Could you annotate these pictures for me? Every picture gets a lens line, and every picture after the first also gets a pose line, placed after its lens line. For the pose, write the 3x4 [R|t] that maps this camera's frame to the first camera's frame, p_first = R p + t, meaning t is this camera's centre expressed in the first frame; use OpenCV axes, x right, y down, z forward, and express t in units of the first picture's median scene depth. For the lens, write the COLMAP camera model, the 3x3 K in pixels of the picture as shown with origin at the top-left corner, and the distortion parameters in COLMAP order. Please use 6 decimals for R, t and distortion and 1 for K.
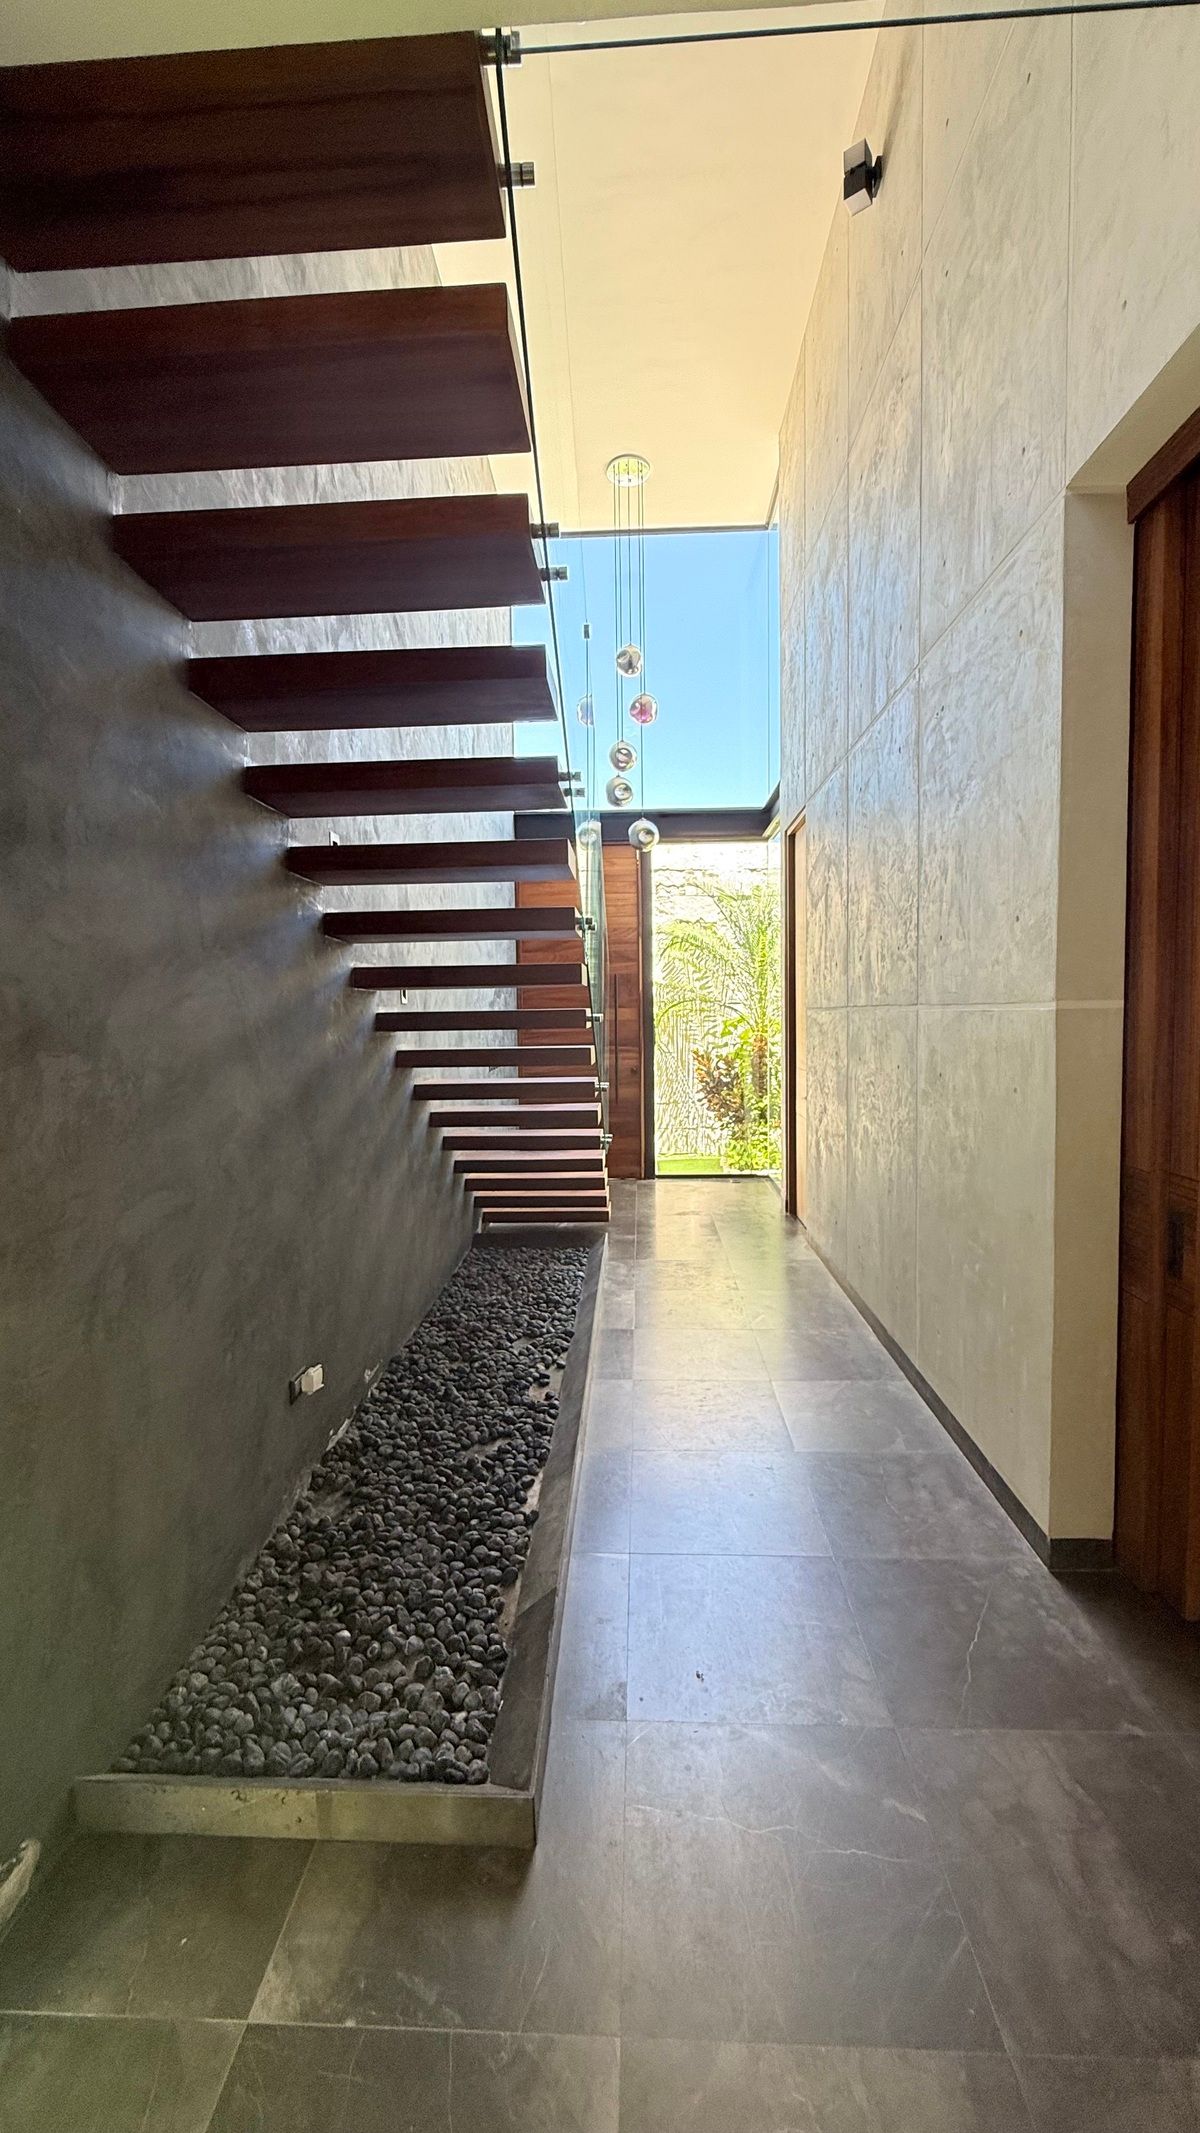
lens RADIAL K [[850.5, 0, 597.6], [0, 850.5, 1058.9], [0, 0, 1]] dist [-0.004152, 0.001334]
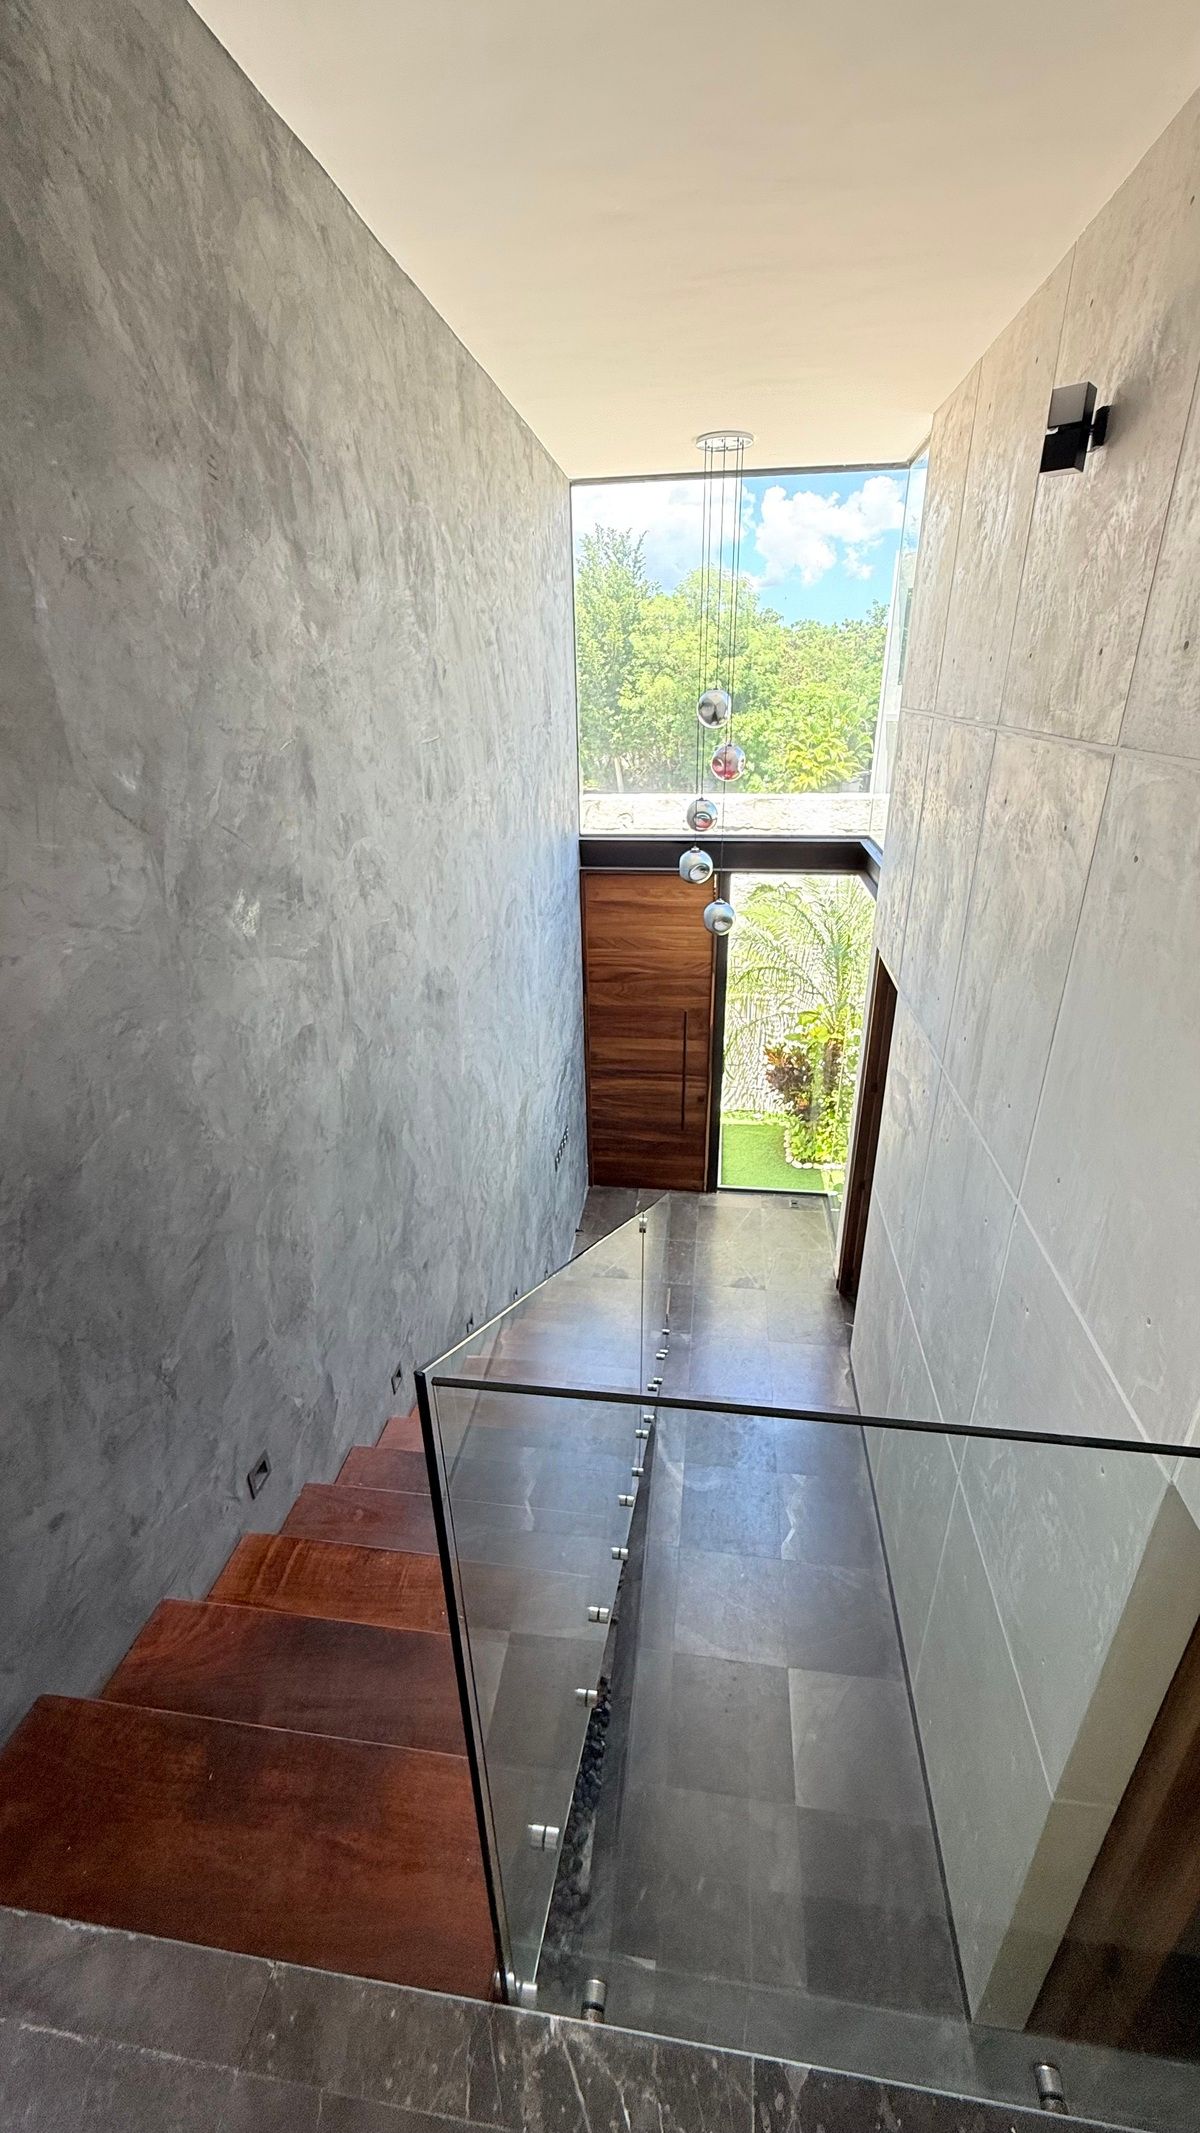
lens RADIAL K [[850.5, 0, 602.6], [0, 850.5, 1063.4], [0, 0, 1]] dist [-0.004152, 0.001334]
pose [[0.996433, 0.031109, -0.078448, 0.004681], [0.000023, 0.929475, 0.368884, -0.392931], [0.084391, -0.367570, 0.926159, 0.080378]]
